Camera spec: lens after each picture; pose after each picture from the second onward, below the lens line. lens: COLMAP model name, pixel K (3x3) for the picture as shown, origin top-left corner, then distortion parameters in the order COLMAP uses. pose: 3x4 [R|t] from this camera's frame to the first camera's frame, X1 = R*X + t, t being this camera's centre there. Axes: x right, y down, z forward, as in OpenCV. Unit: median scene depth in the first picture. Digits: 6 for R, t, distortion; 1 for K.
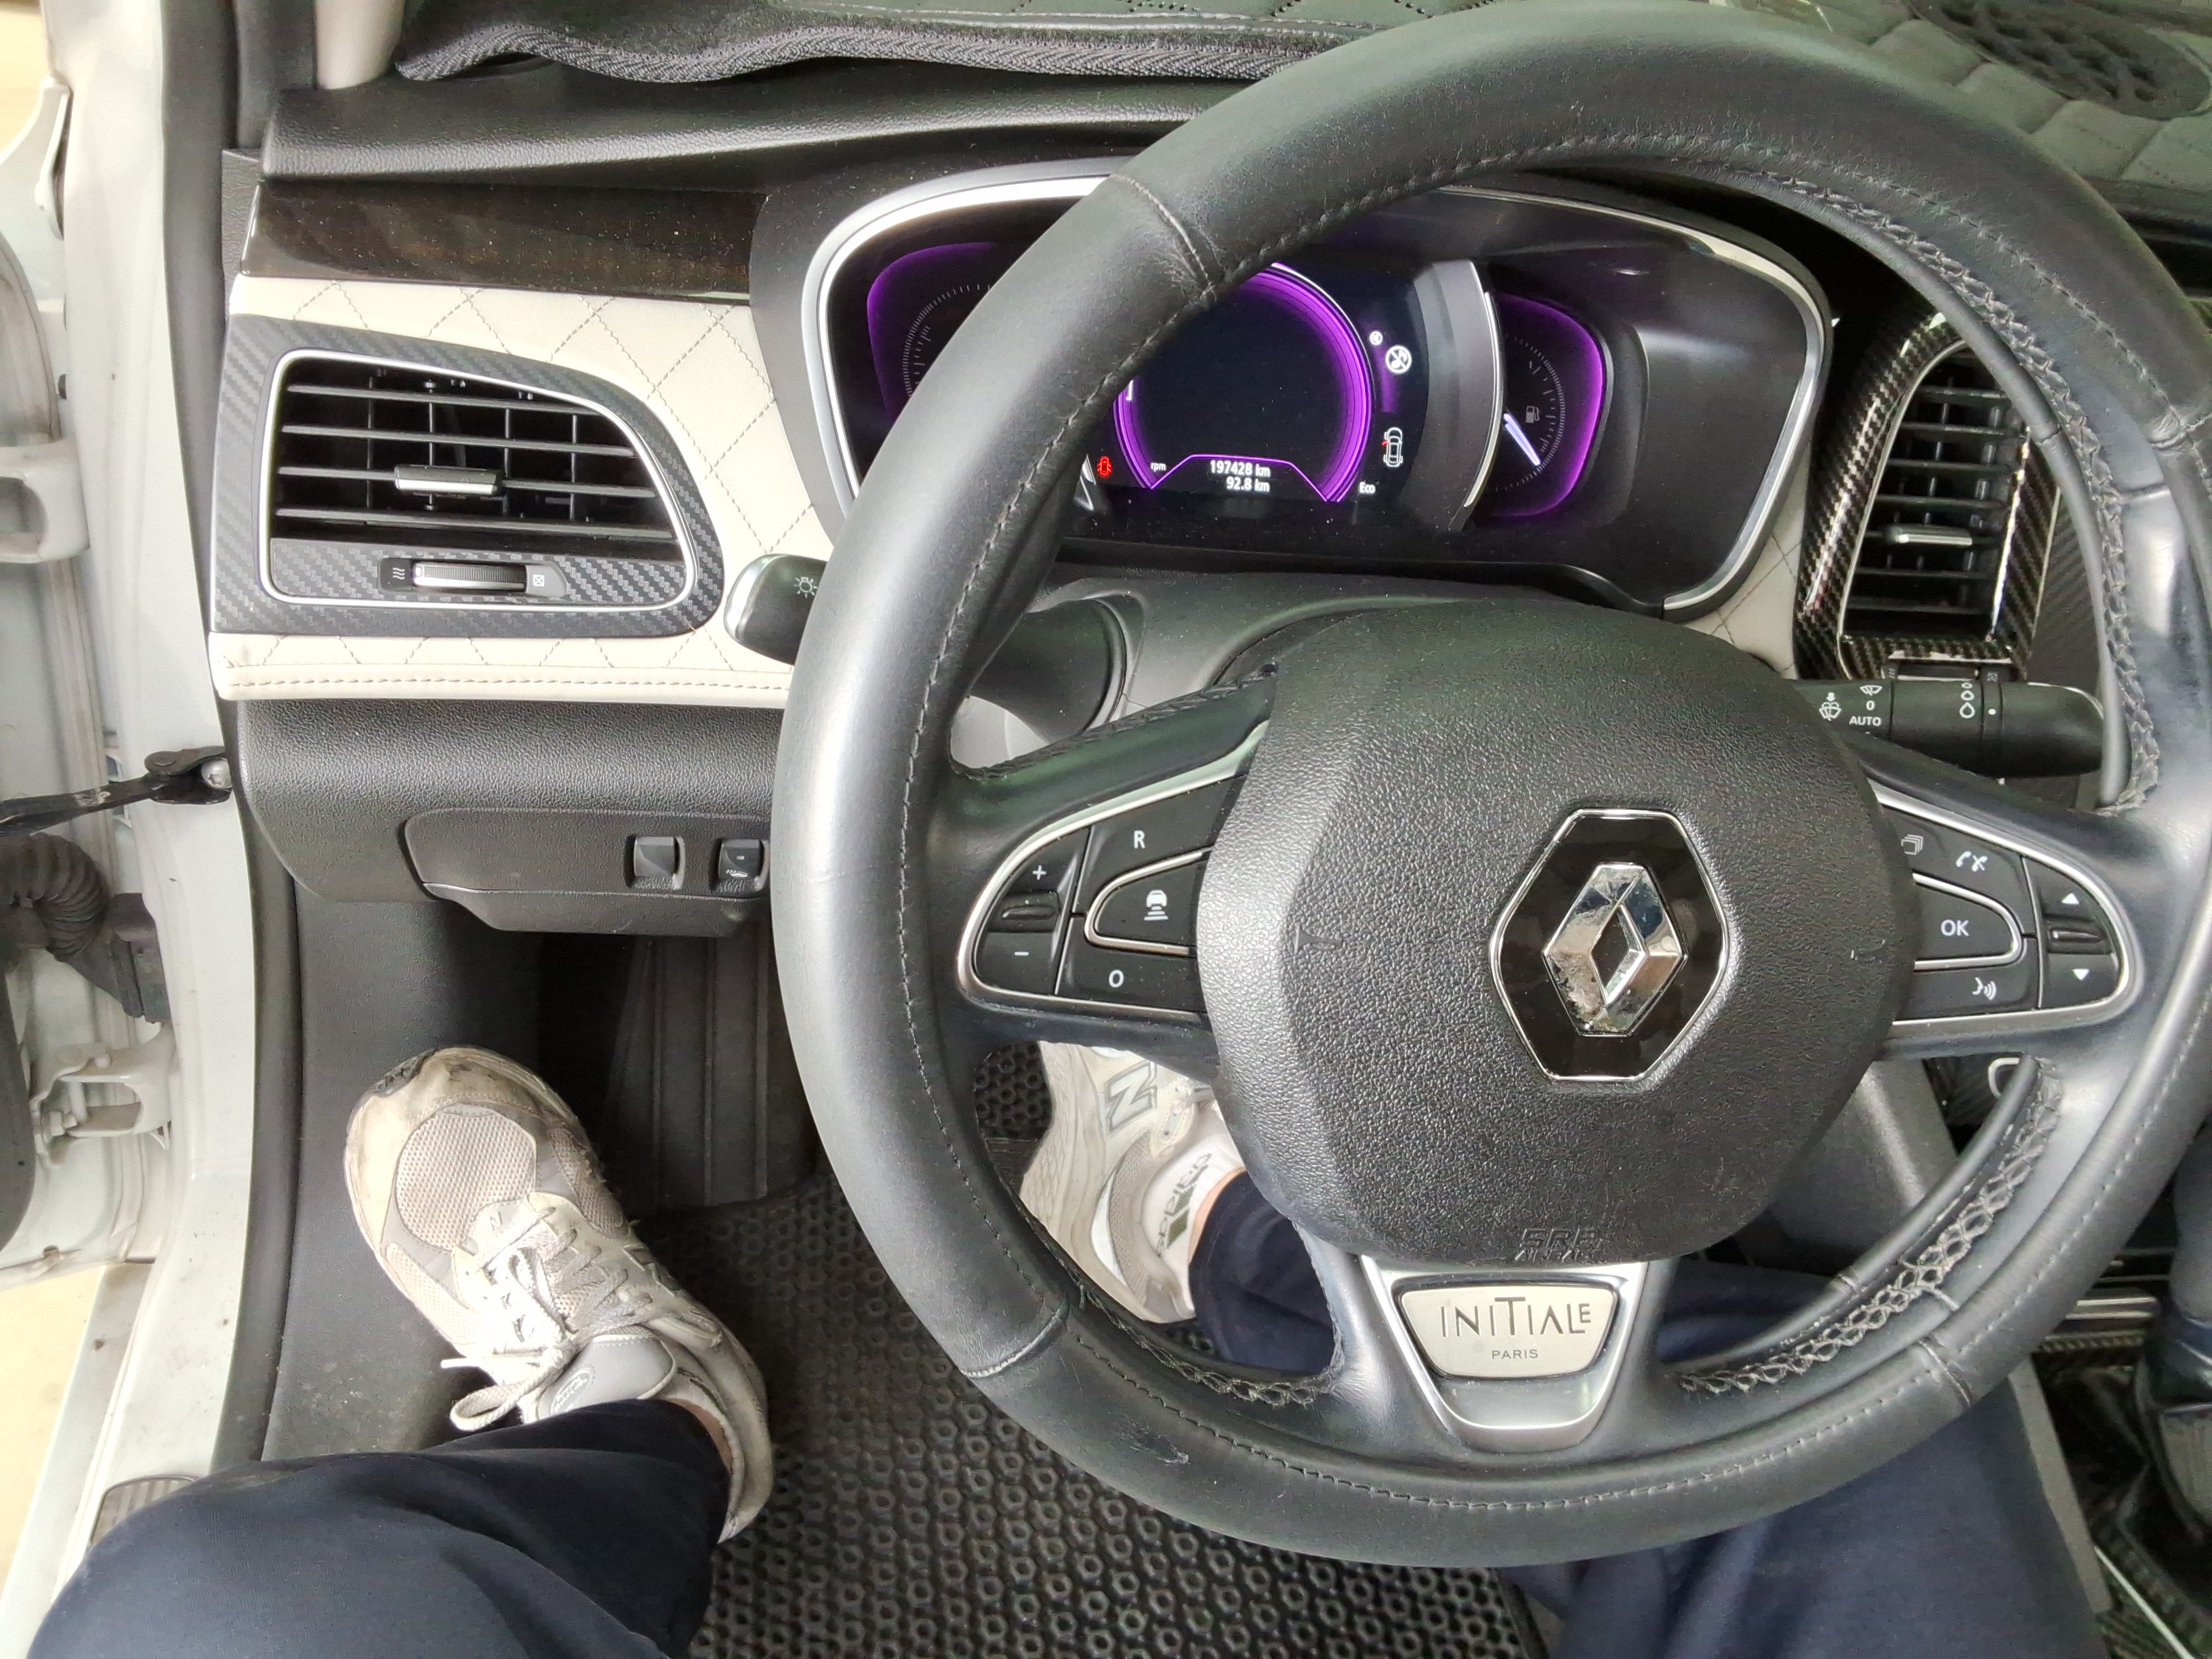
lens RADIAL K [[1773.3, 0, 1112.6], [0, 1773.3, 870.0], [0, 0, 1]] dist [0.090452, -0.124719]
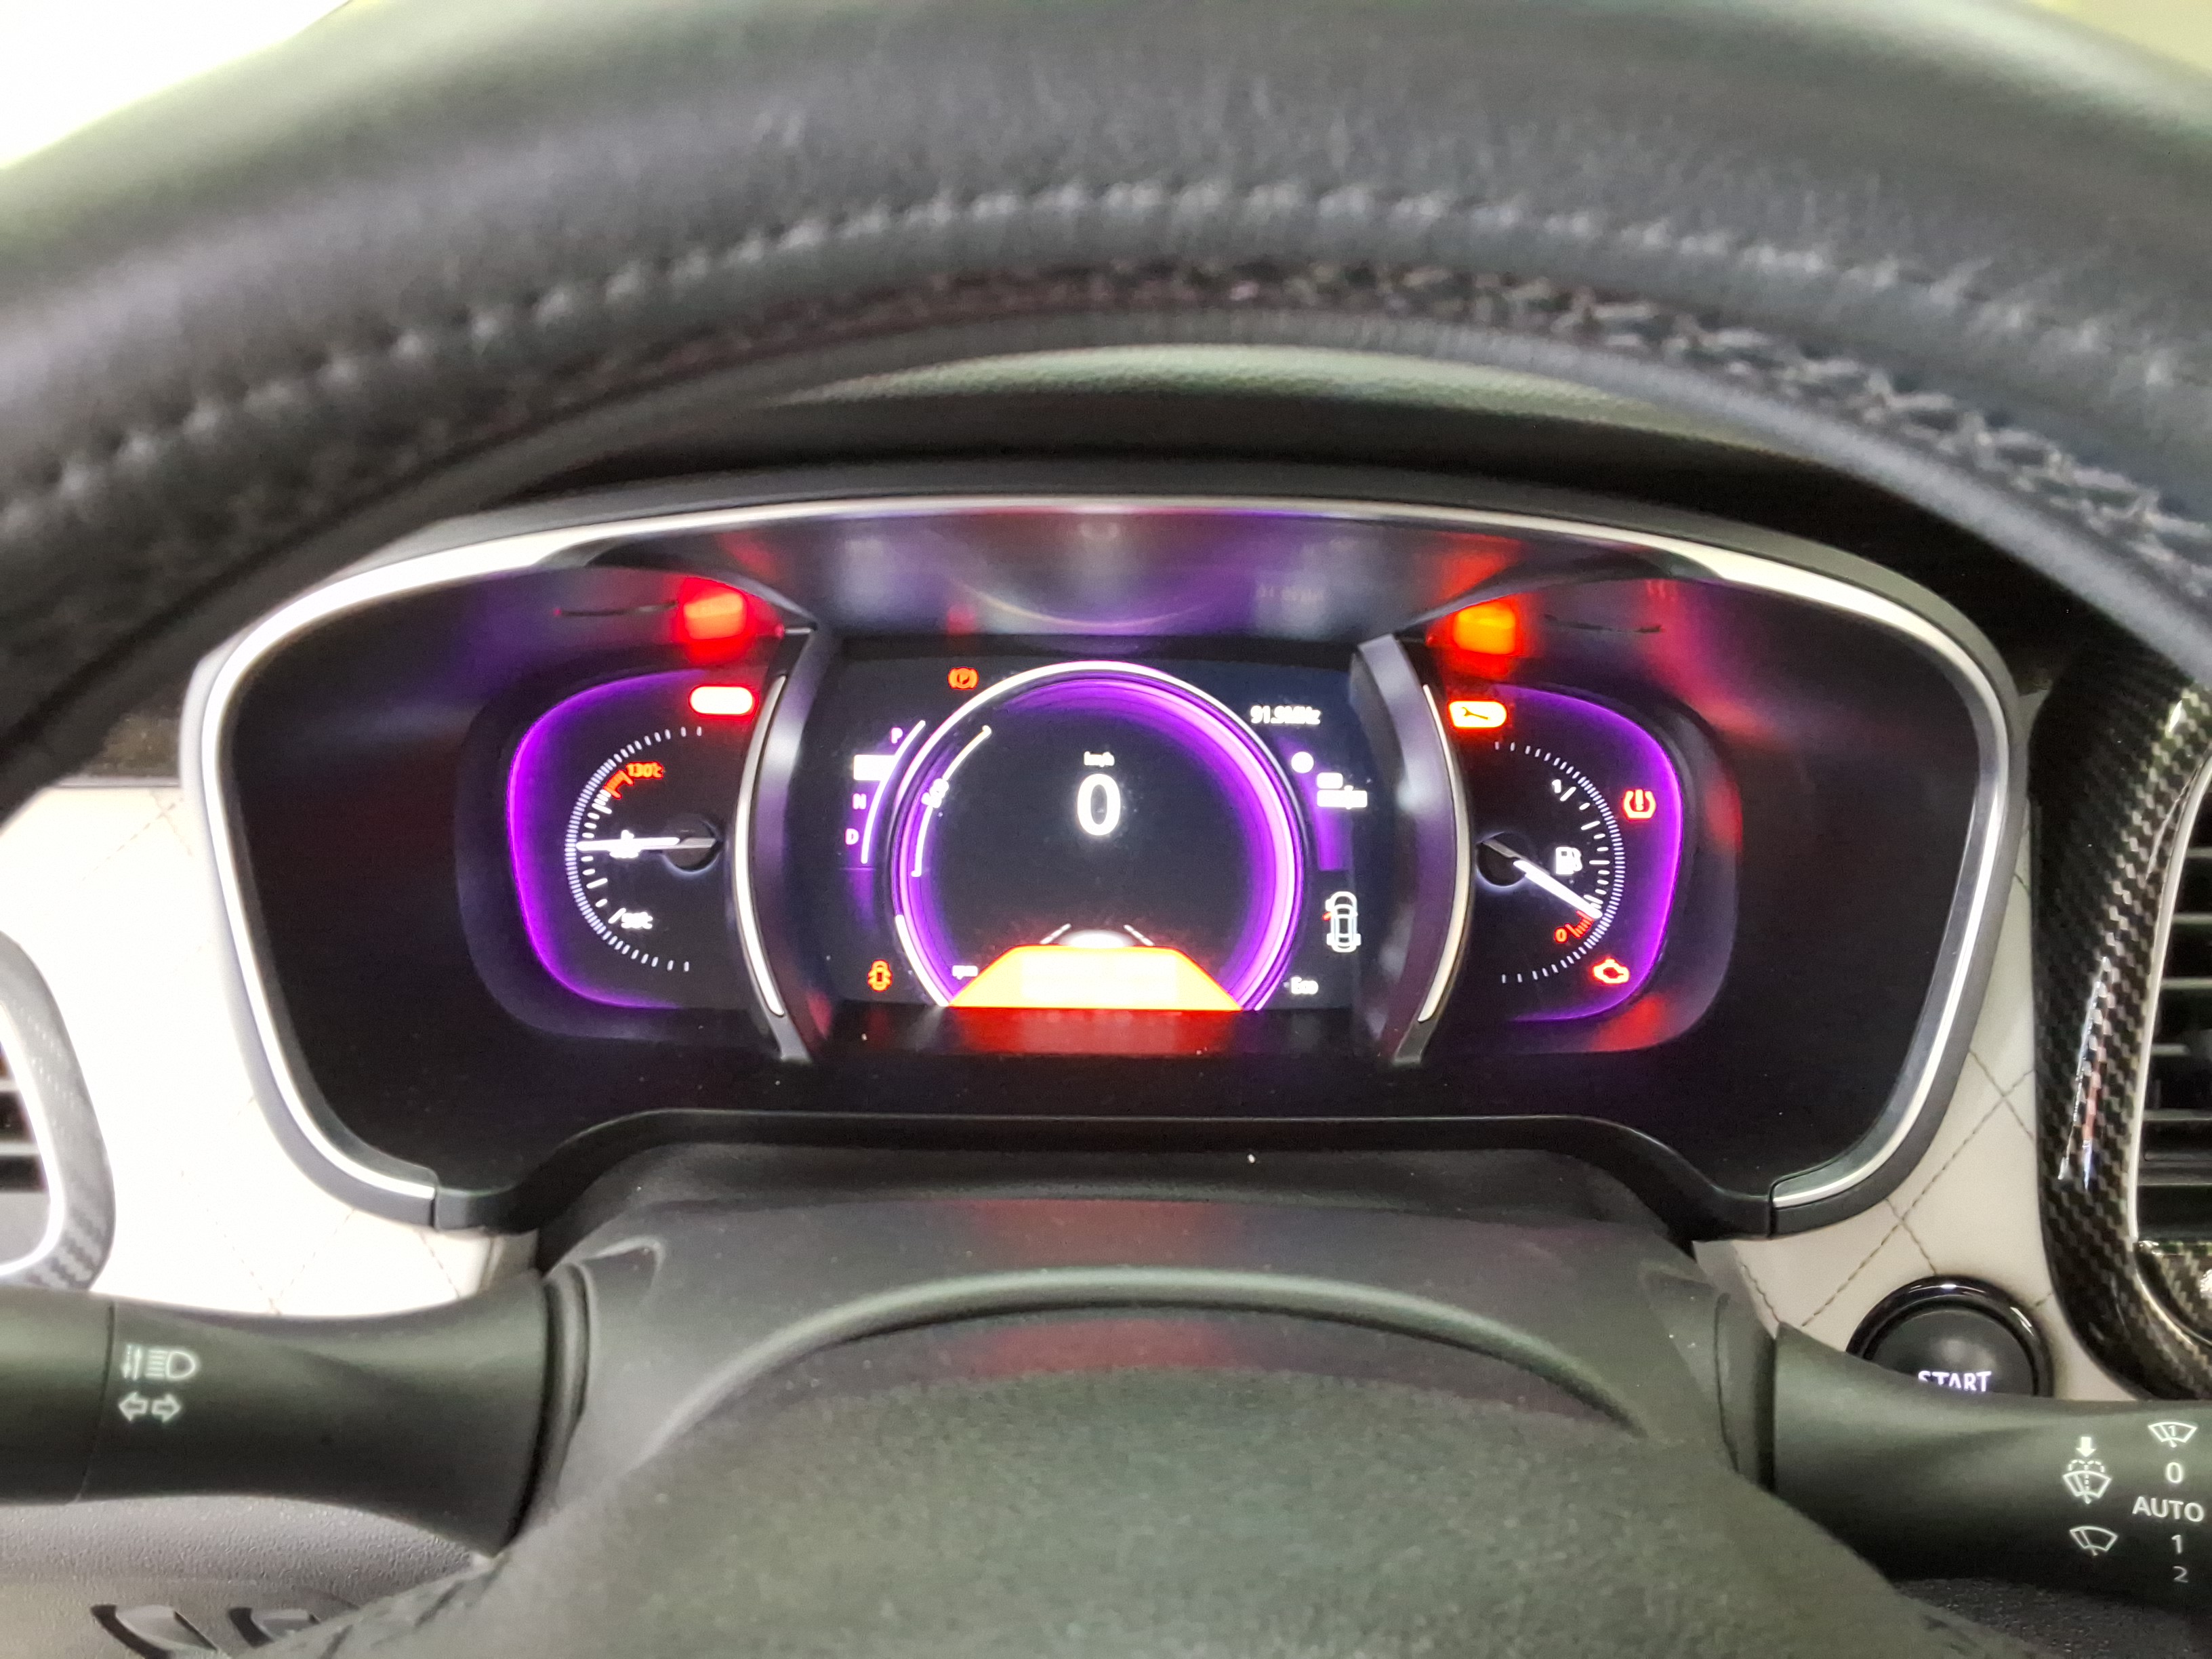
lens RADIAL K [[1773.3, 0, 1112.6], [0, 1773.3, 870.0], [0, 0, 1]] dist [0.090452, -0.124719]
pose [[0.981462, -0.057332, -0.182881, 0.241656], [0.012396, 0.971201, -0.237937, -0.129696], [0.191256, 0.231259, 0.953908, 0.462815]]
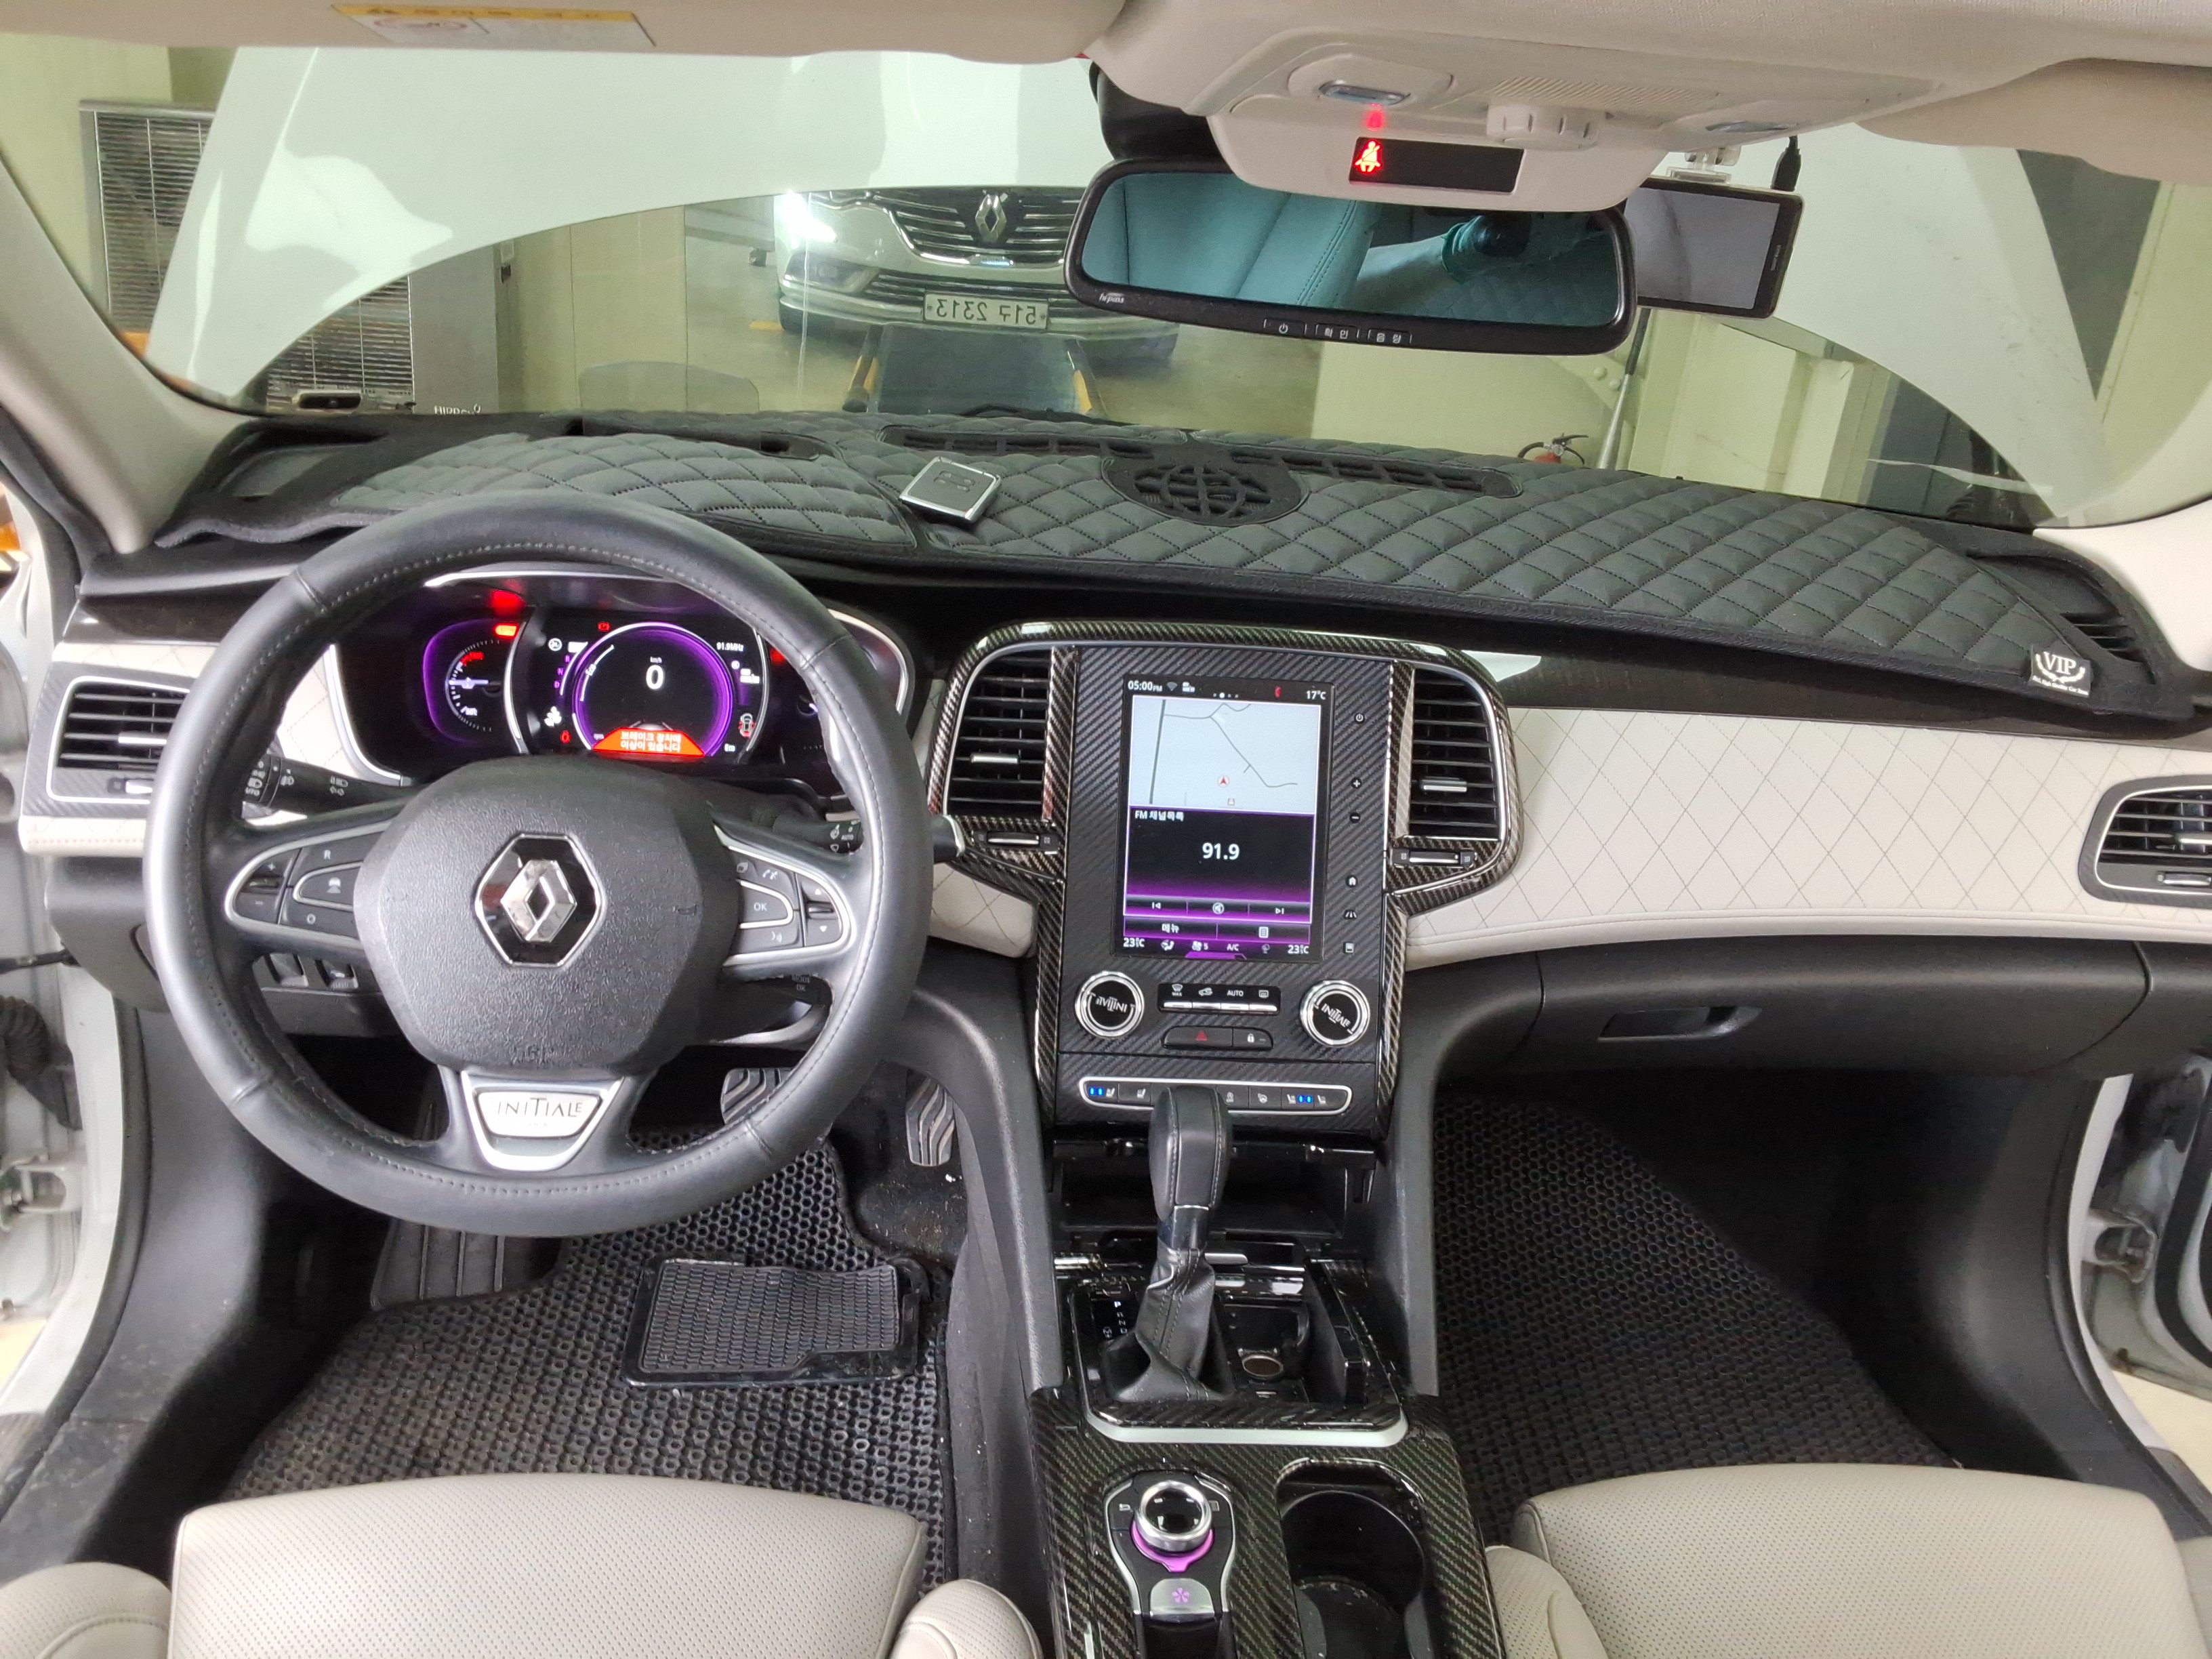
lens RADIAL K [[1773.3, 0, 1112.6], [0, 1773.3, 870.0], [0, 0, 1]] dist [0.090452, -0.124719]
pose [[0.992401, -0.024075, -0.120666, 0.878162], [-0.004575, 0.972773, -0.231713, 0.360037], [0.122959, 0.230504, 0.965271, -0.700287]]
